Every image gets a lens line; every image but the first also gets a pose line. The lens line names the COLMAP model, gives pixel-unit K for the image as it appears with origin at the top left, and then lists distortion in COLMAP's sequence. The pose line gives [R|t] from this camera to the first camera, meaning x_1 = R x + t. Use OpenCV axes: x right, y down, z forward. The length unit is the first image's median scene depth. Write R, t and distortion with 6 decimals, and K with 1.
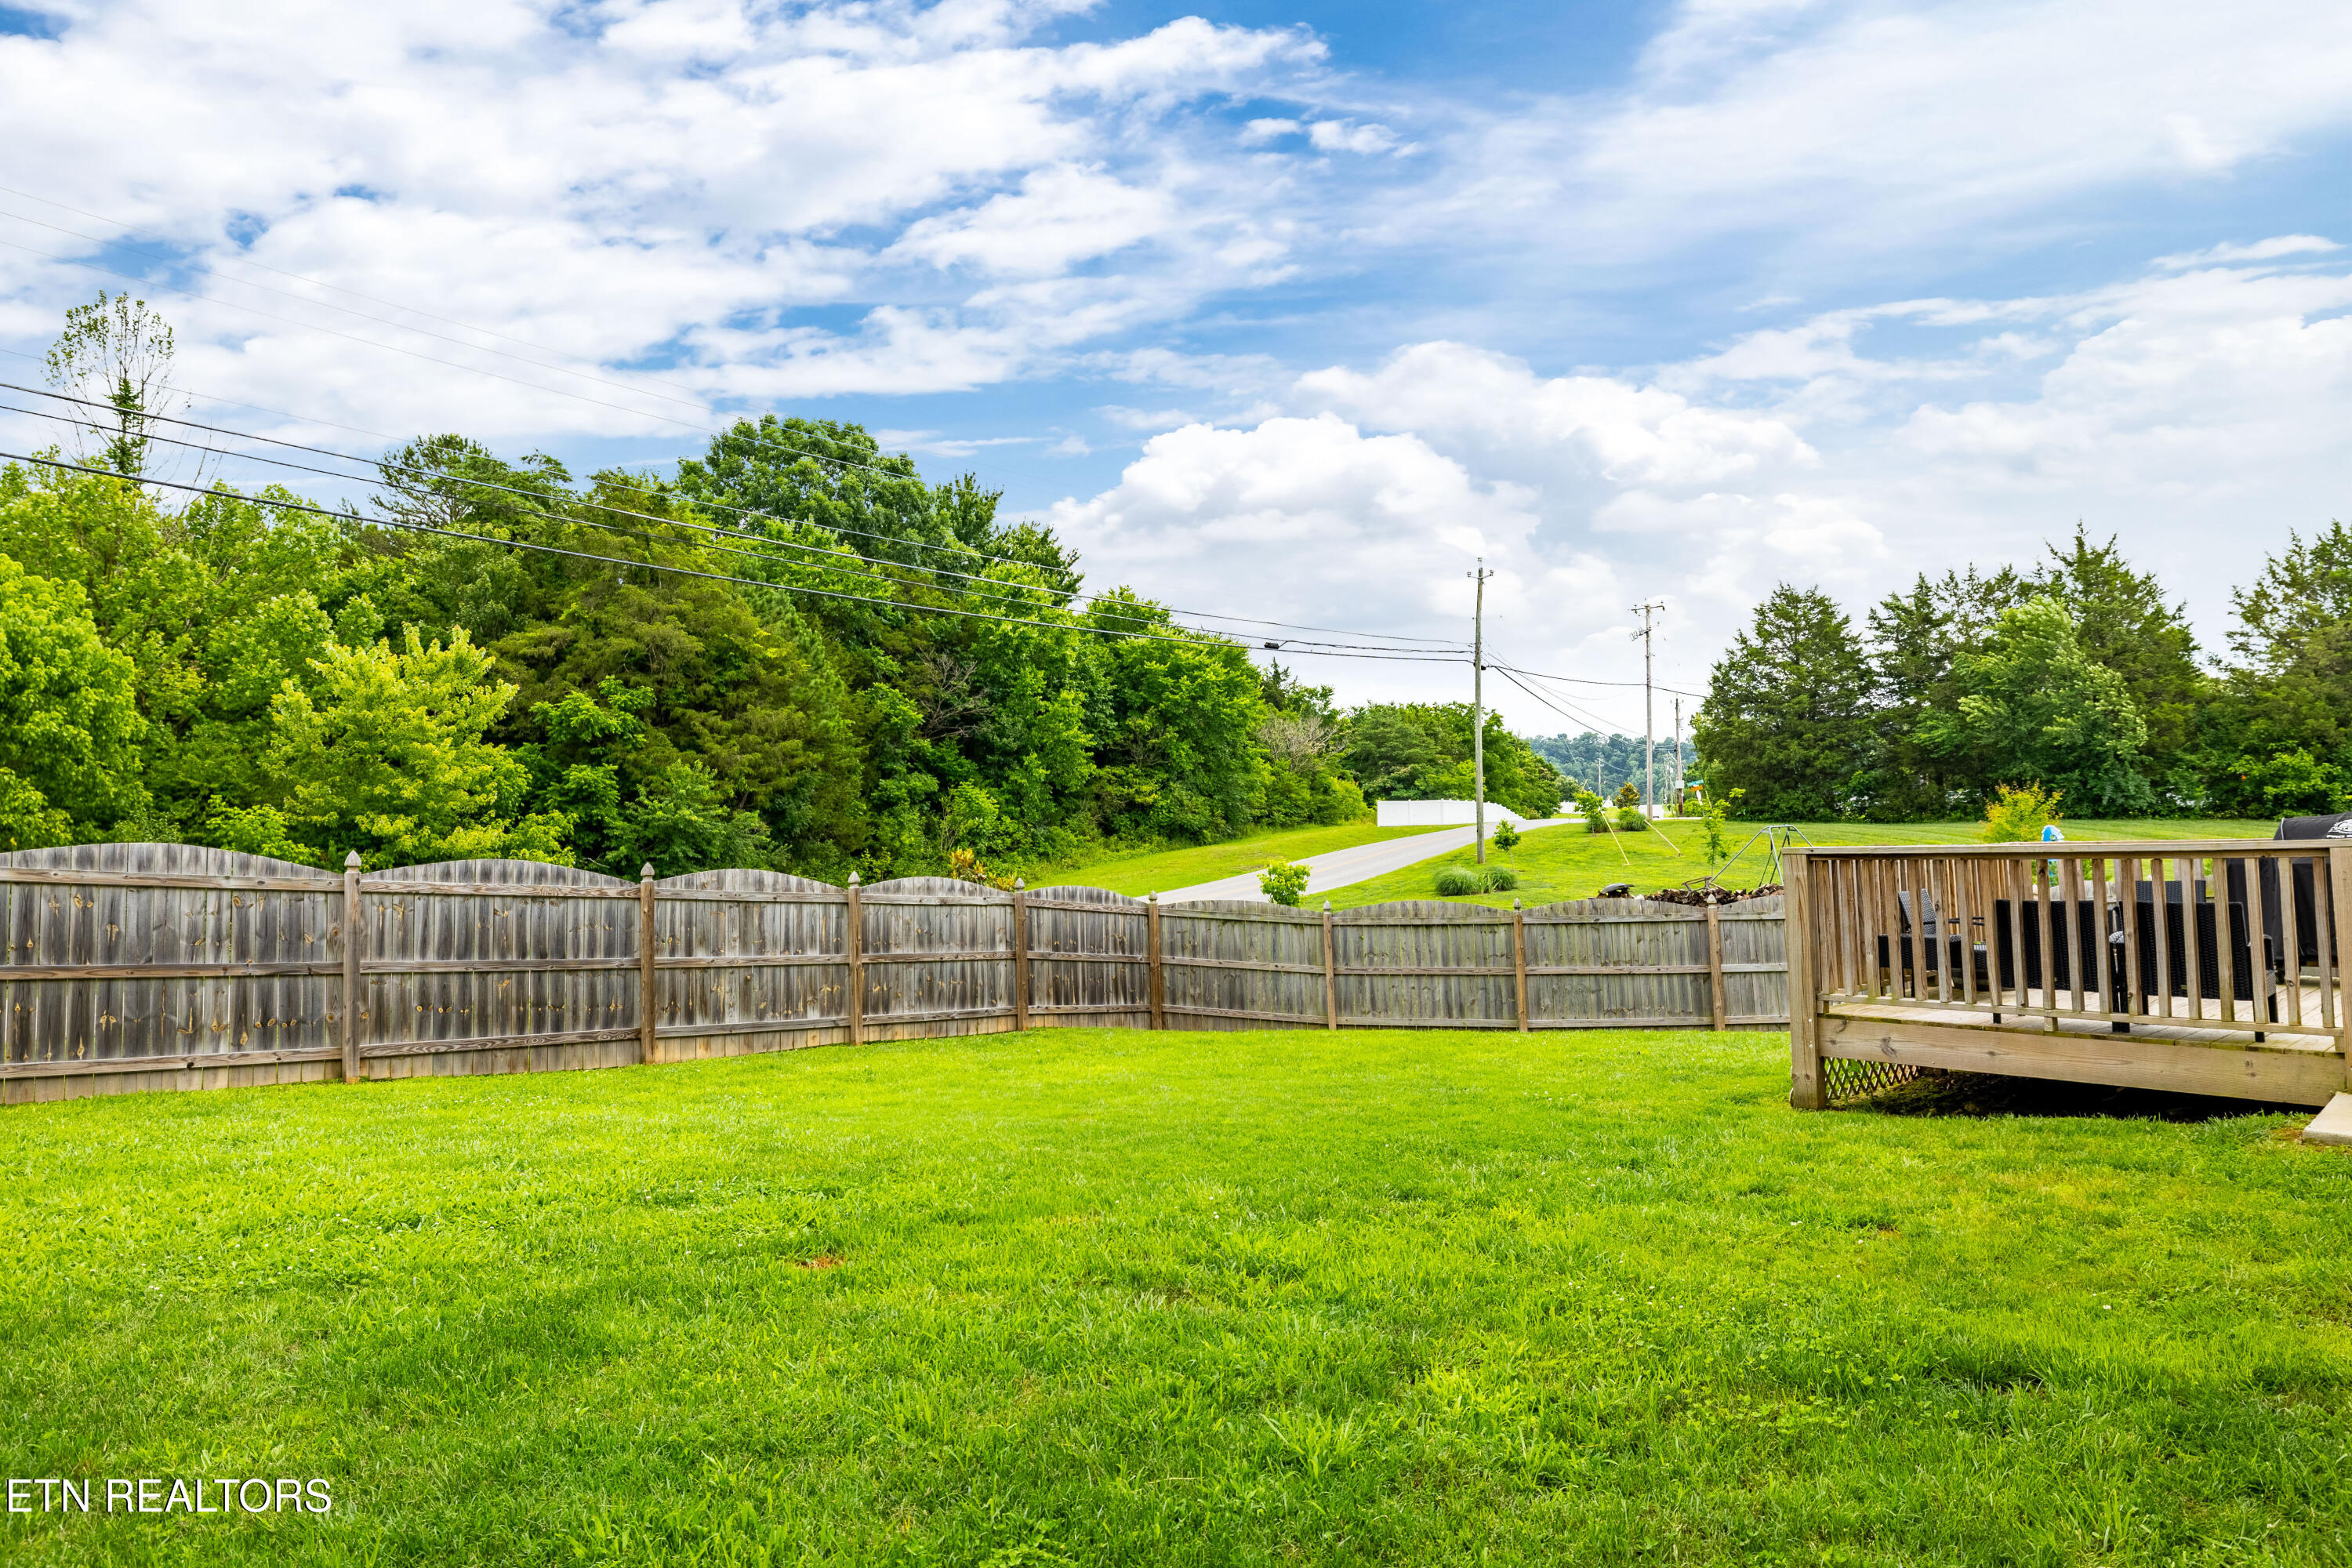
lens RADIAL K [[1283.5, 0, 1175.1], [0, 1283.5, 780.7], [0, 0, 1]] dist [0.000596, -0.001281]
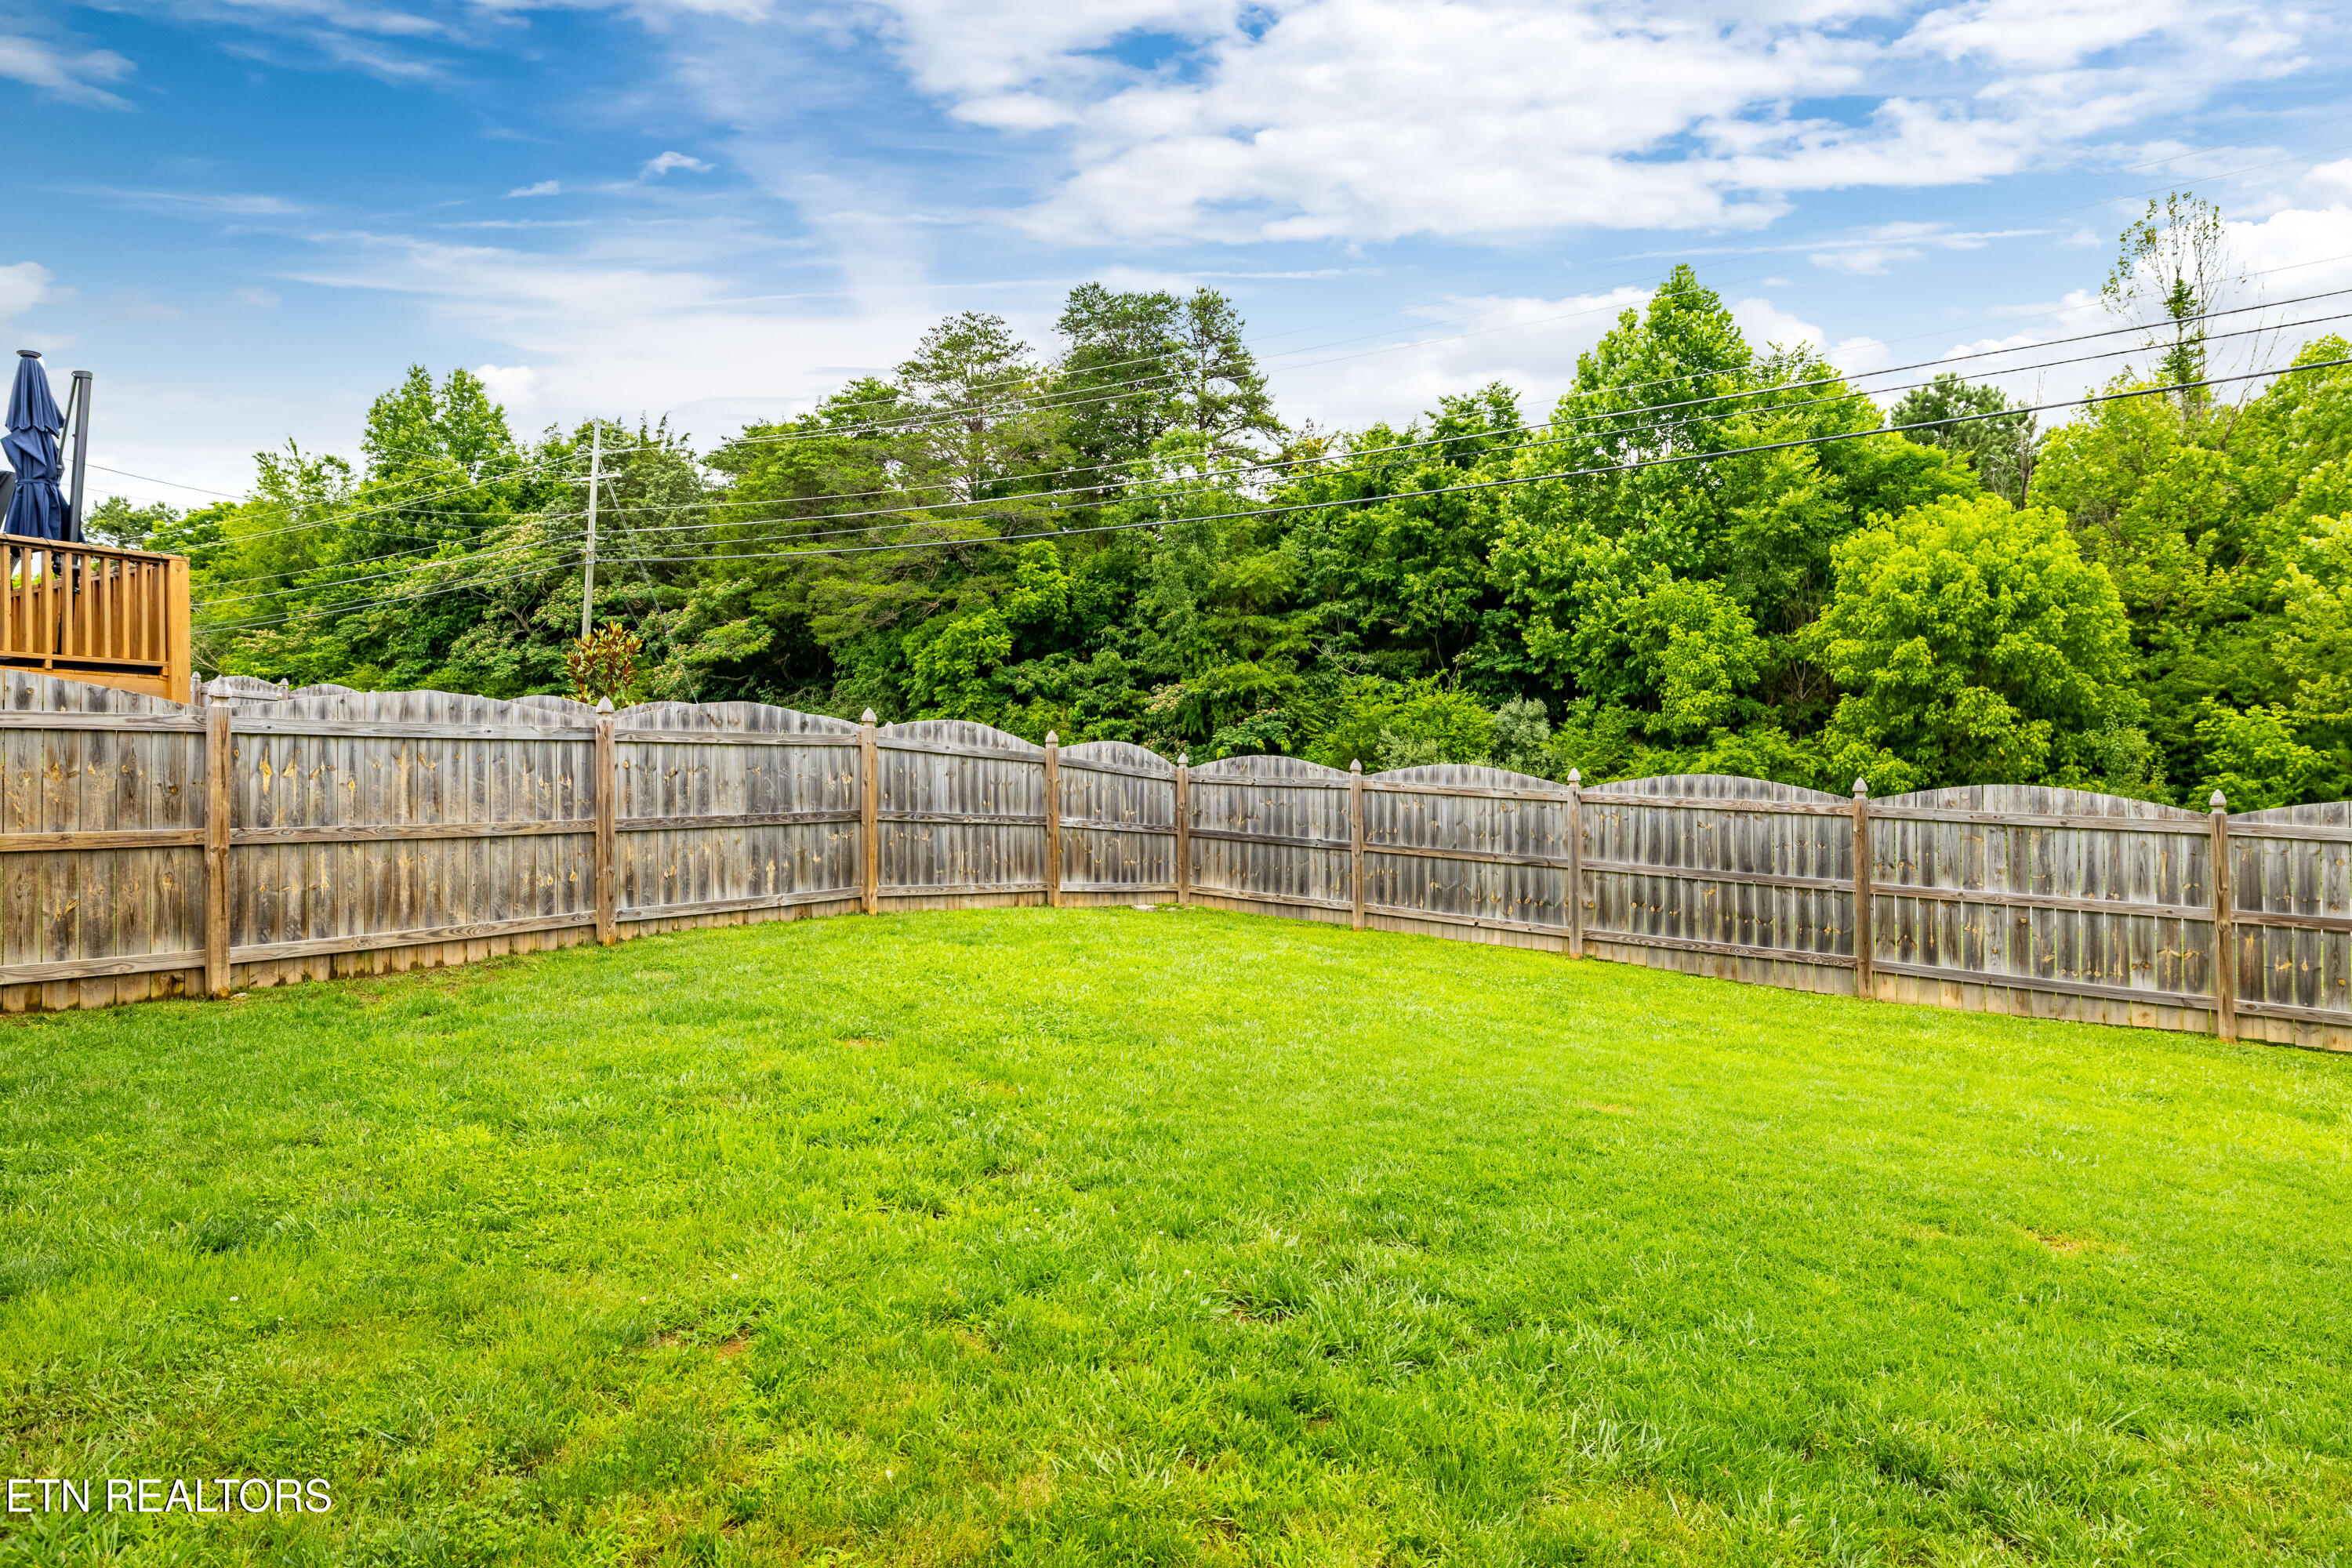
lens RADIAL K [[1317.6, 0, 1177.9], [0, 1317.6, 785.1], [0, 0, 1]] dist [0.001397, 0.000447]
pose [[0.060632, 0.010660, -0.998103, 0.509599], [0.069902, 0.997443, 0.014900, 0.022639], [0.995710, -0.070673, 0.059731, 0.485806]]
